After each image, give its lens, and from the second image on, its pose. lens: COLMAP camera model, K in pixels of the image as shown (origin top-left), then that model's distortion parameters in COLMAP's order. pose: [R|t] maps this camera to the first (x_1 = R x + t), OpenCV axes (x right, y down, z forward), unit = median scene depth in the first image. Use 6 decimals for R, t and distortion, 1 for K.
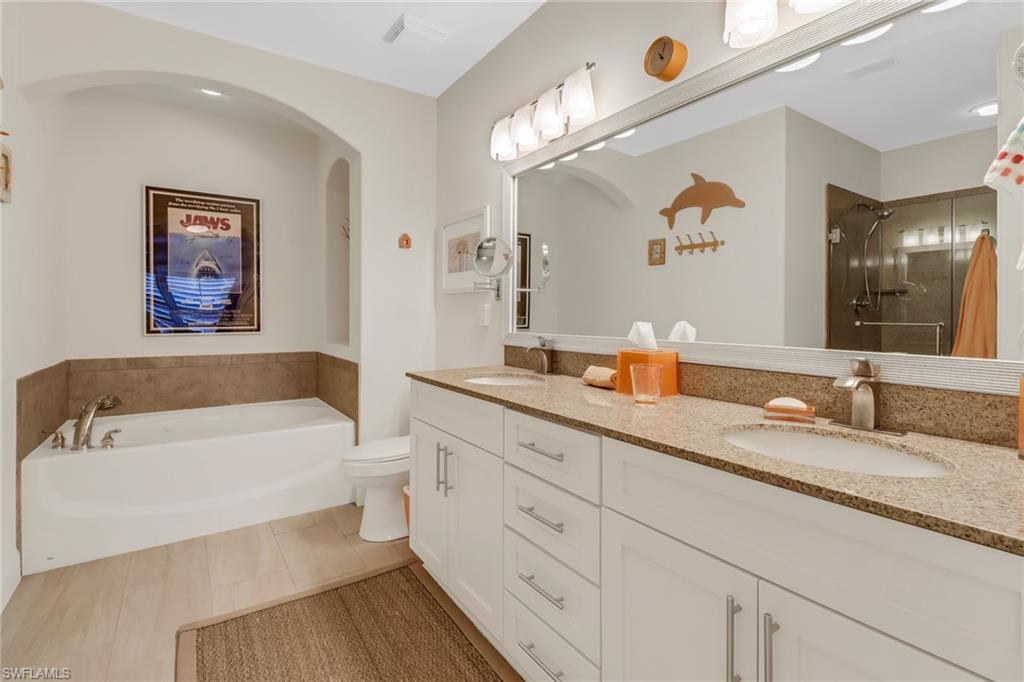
lens RADIAL K [[475.5, 0, 514.6], [0, 475.5, 319.1], [0, 0, 1]] dist [0.011944, -0.007320]
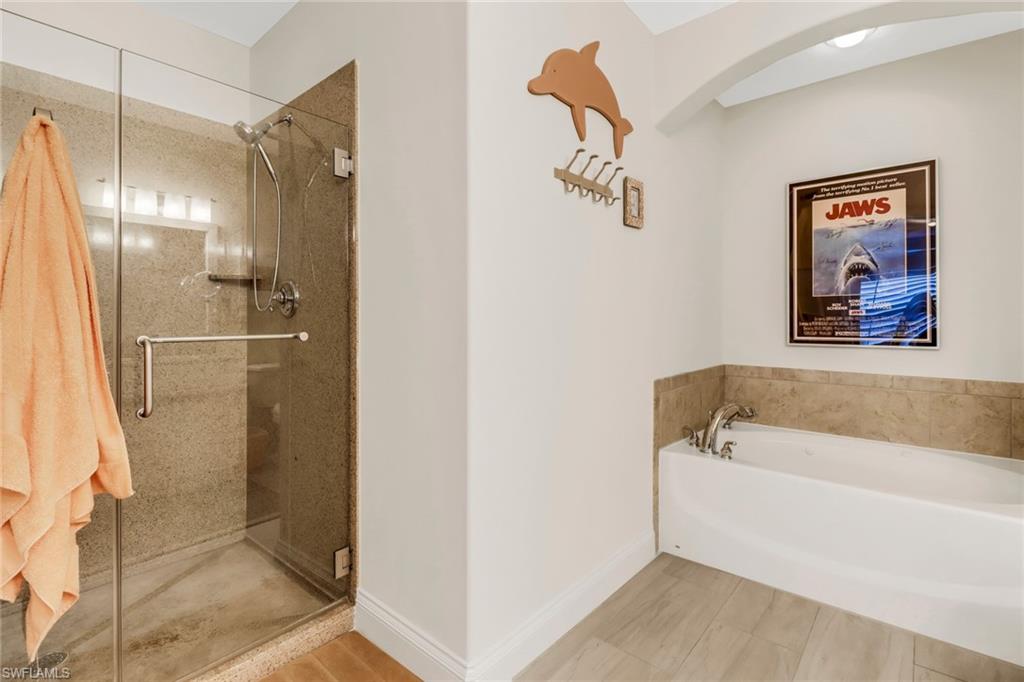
lens RADIAL K [[475.5, 0, 514.6], [0, 475.5, 319.1], [0, 0, 1]] dist [0.011944, -0.007320]
pose [[0.241624, -0.003281, -0.970364, -0.000582], [-0.006900, 0.999963, -0.005099, -0.007269], [0.970345, 0.007928, 0.241592, 0.247120]]
